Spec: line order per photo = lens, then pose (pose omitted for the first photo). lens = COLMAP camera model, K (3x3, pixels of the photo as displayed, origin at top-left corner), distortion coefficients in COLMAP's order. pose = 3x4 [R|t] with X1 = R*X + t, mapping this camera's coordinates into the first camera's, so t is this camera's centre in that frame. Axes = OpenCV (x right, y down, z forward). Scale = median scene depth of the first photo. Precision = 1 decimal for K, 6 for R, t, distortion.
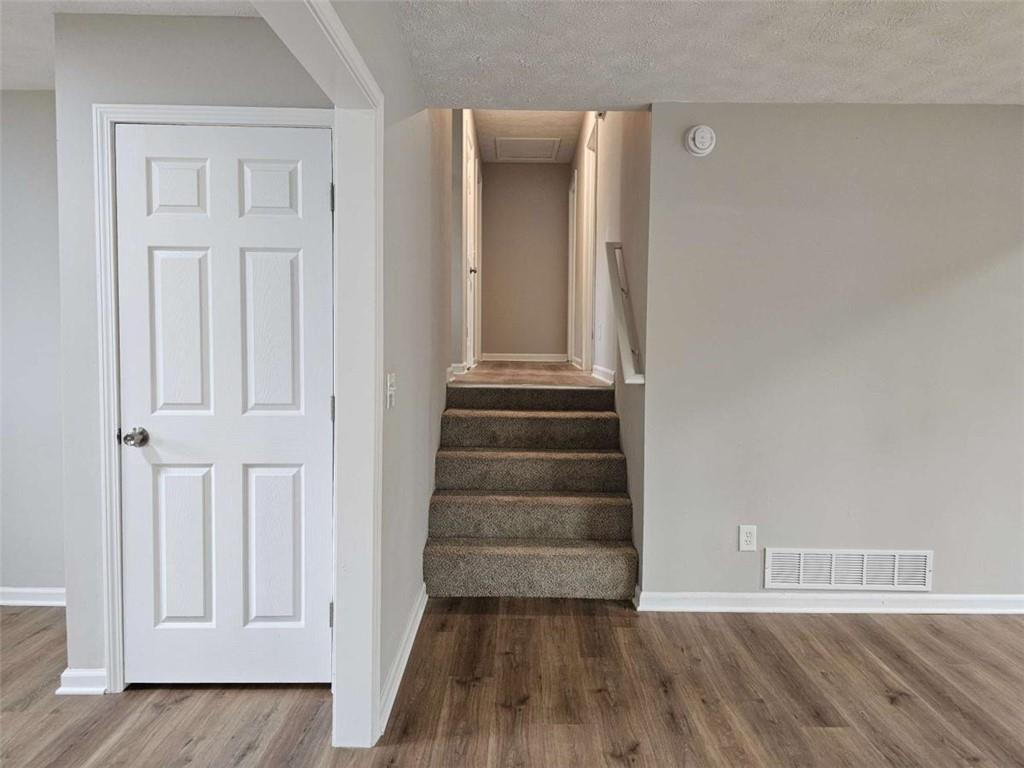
lens RADIAL K [[684.8, 0, 523.2], [0, 684.8, 367.2], [0, 0, 1]] dist [0.067609, -0.063363]
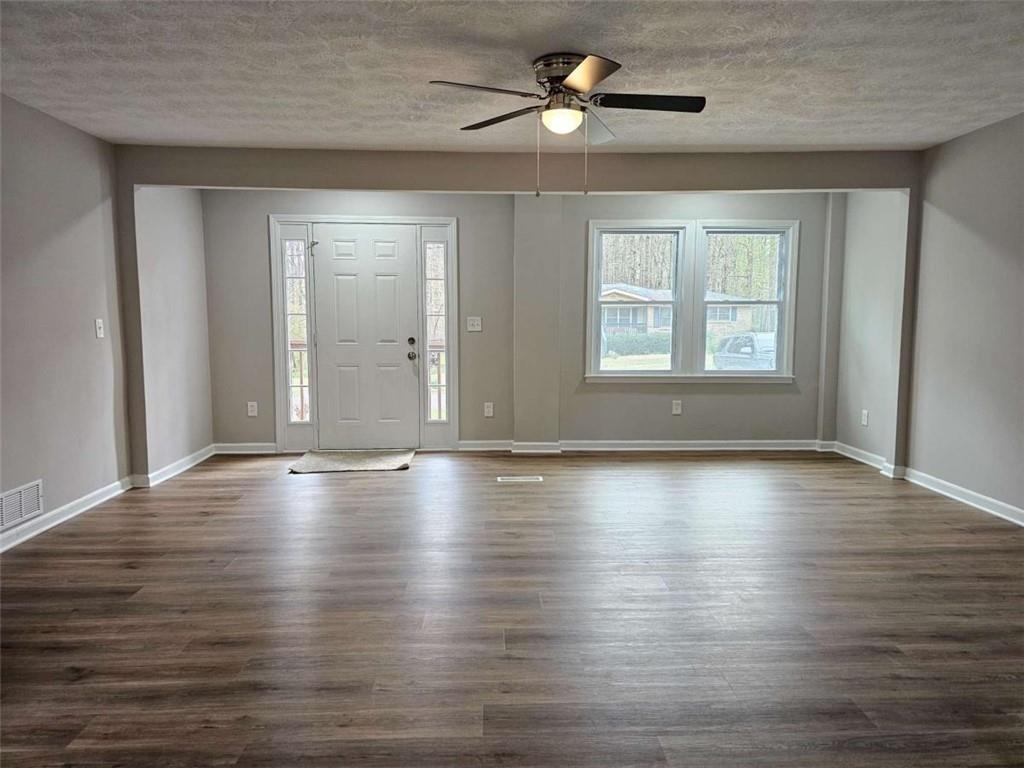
lens RADIAL K [[684.8, 0, 519.3], [0, 684.8, 381.5], [0, 0, 1]] dist [0.067609, -0.063363]
pose [[-0.037032, -0.106442, 0.993629, -0.806658], [0.046710, 0.993040, 0.108120, 0.008651], [-0.998222, 0.050416, -0.031802, 0.277230]]
